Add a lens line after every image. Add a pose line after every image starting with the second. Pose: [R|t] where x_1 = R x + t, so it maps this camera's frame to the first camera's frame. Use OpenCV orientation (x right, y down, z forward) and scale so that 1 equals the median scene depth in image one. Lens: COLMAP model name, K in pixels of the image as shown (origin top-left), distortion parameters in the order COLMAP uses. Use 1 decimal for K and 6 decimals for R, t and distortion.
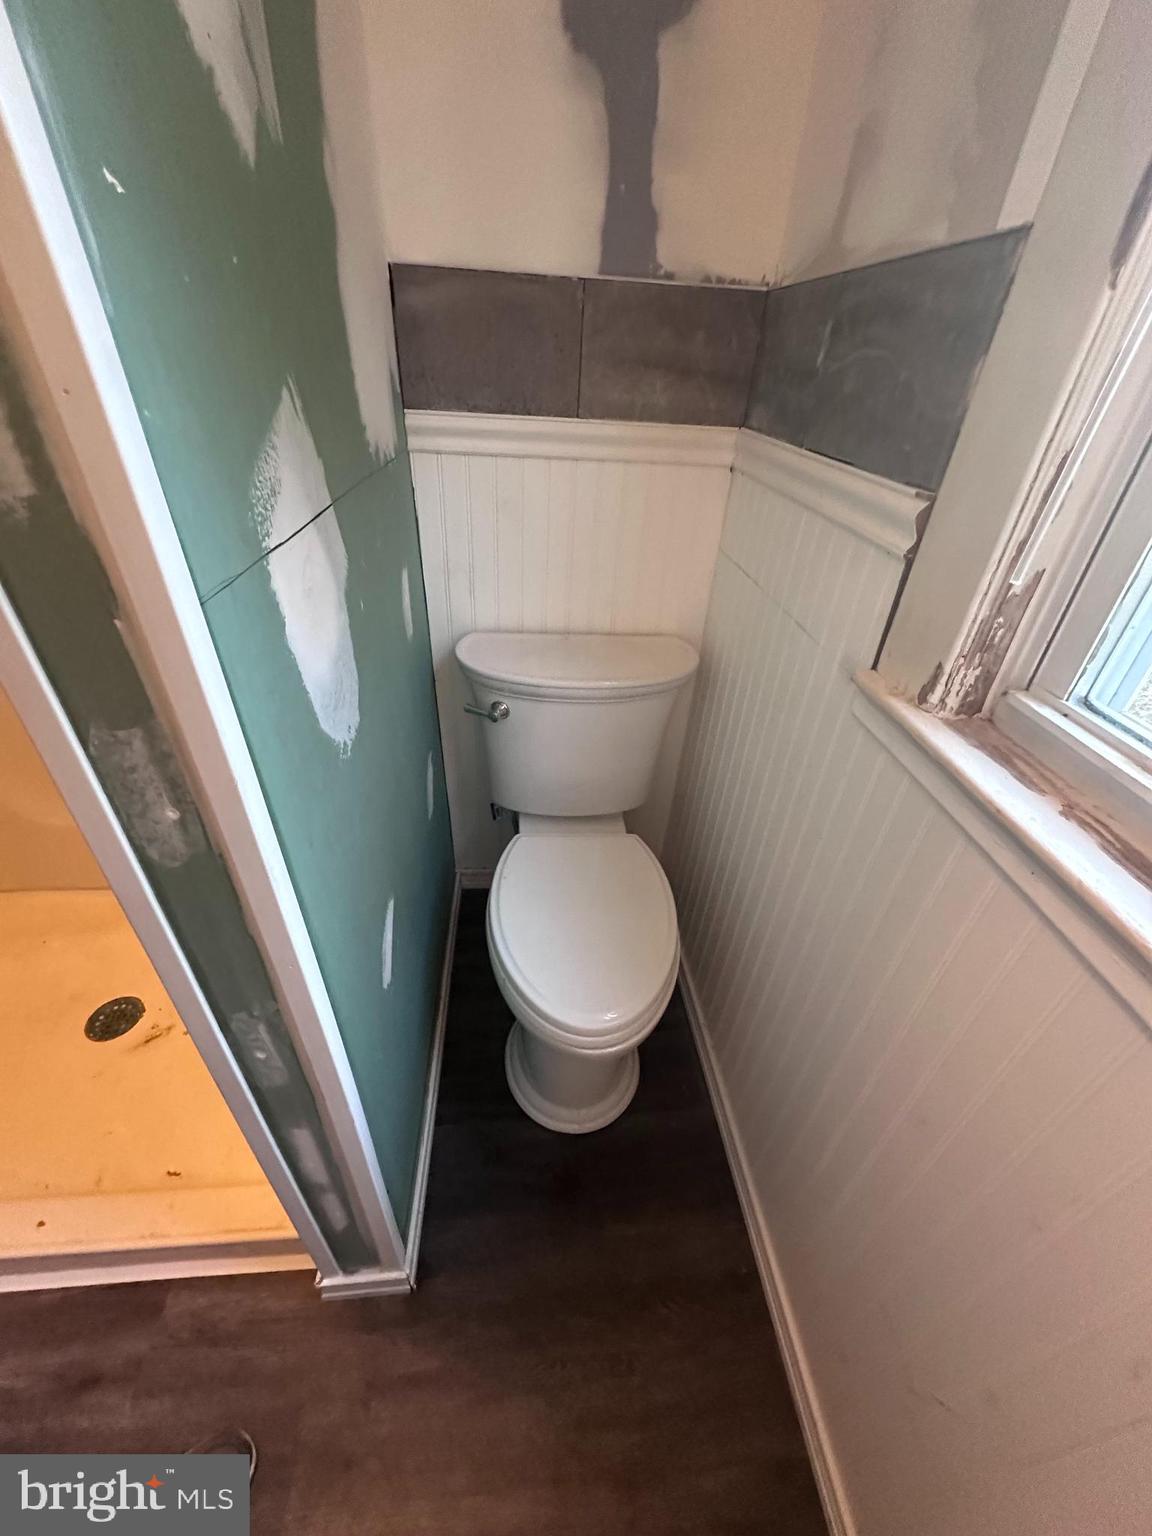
lens RADIAL K [[611.6, 0, 580.6], [0, 611.6, 766.6], [0, 0, 1]] dist [-0.001147, 0.000350]
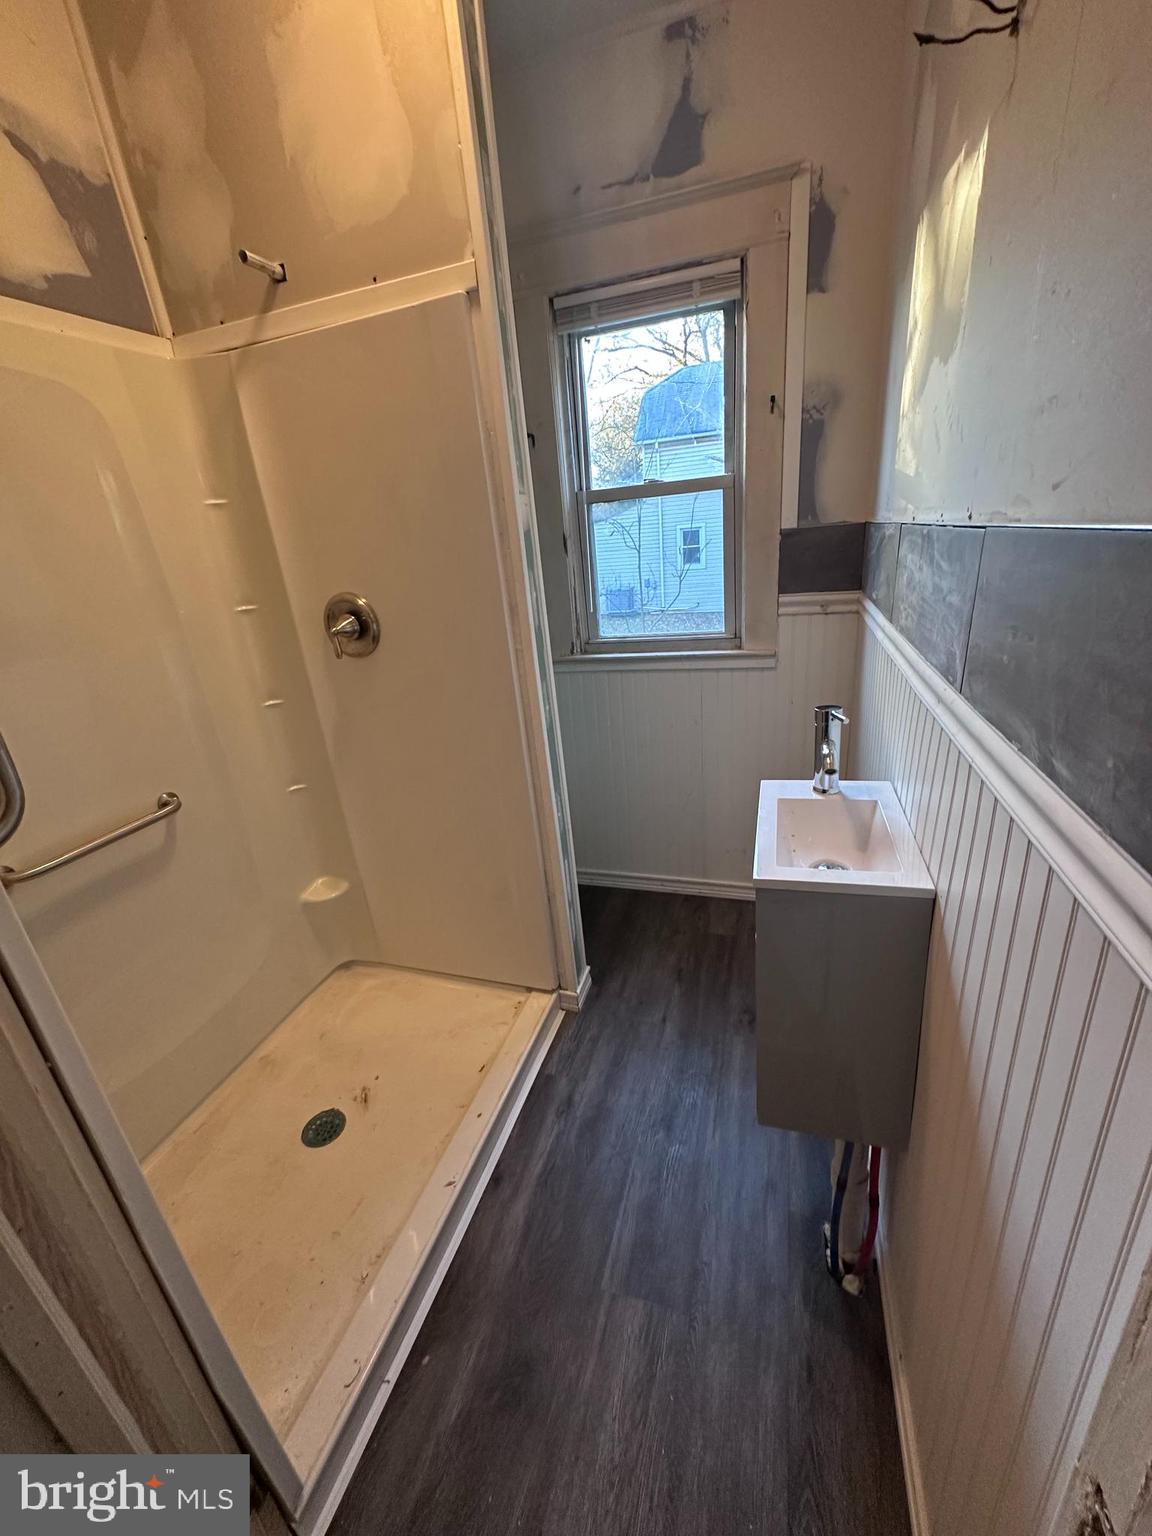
lens RADIAL K [[611.6, 0, 576.3], [0, 611.6, 771.3], [0, 0, 1]] dist [-0.001147, 0.000350]
pose [[0.381792, -0.405236, 0.830674, -1.842789], [0.605795, 0.788498, 0.106227, 0.046593], [-0.698031, 0.462661, 0.546532, -0.454962]]
